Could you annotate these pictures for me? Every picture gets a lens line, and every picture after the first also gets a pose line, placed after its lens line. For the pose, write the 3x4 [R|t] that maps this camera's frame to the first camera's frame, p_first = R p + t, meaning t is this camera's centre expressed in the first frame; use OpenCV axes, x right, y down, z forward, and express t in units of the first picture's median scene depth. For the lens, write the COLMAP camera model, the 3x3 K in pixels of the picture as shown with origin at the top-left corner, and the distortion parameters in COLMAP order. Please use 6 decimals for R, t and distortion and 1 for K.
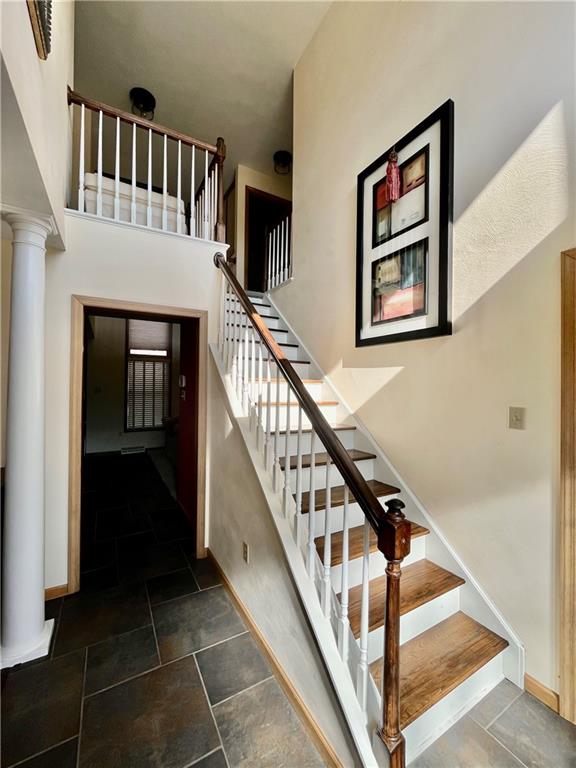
lens RADIAL K [[314.2, 0, 288.0], [0, 314.2, 384.0], [0, 0, 1]] dist [-0.003054, -0.000339]
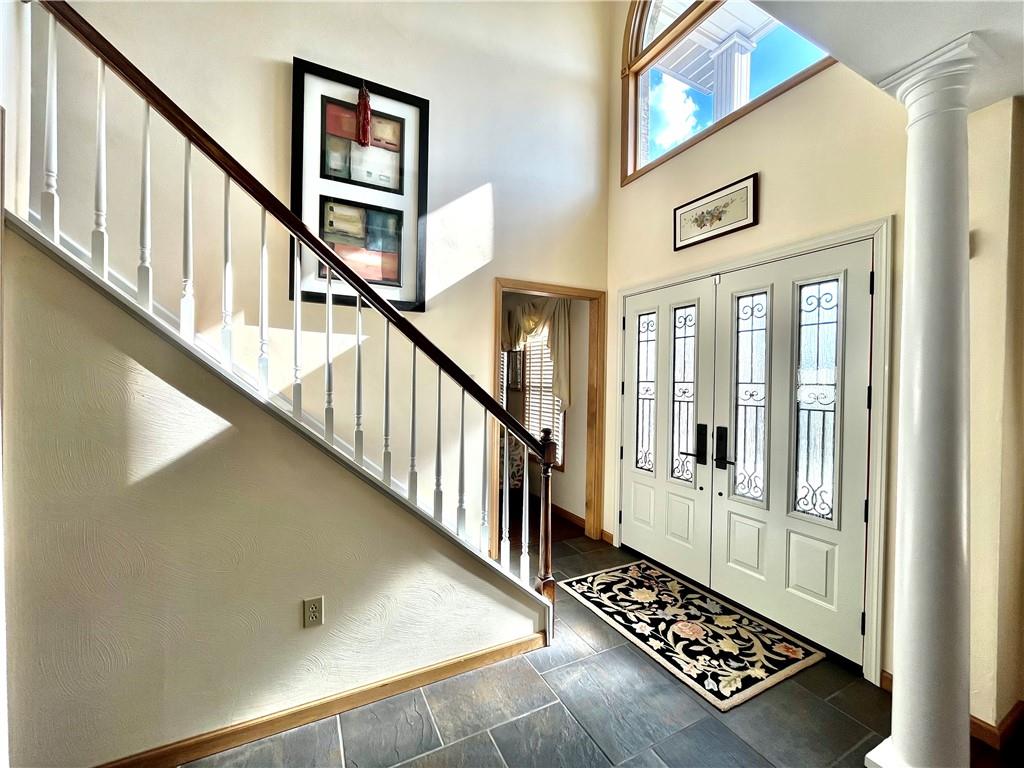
lens RADIAL K [[418.9, 0, 512.5], [0, 418.9, 385.4], [0, 0, 1]] dist [-0.003054, -0.000339]
pose [[0.055480, -0.021398, 0.998230, -0.858781], [-0.021899, 0.999504, 0.022642, 0.056488], [-0.998220, -0.023116, 0.054984, 0.526339]]
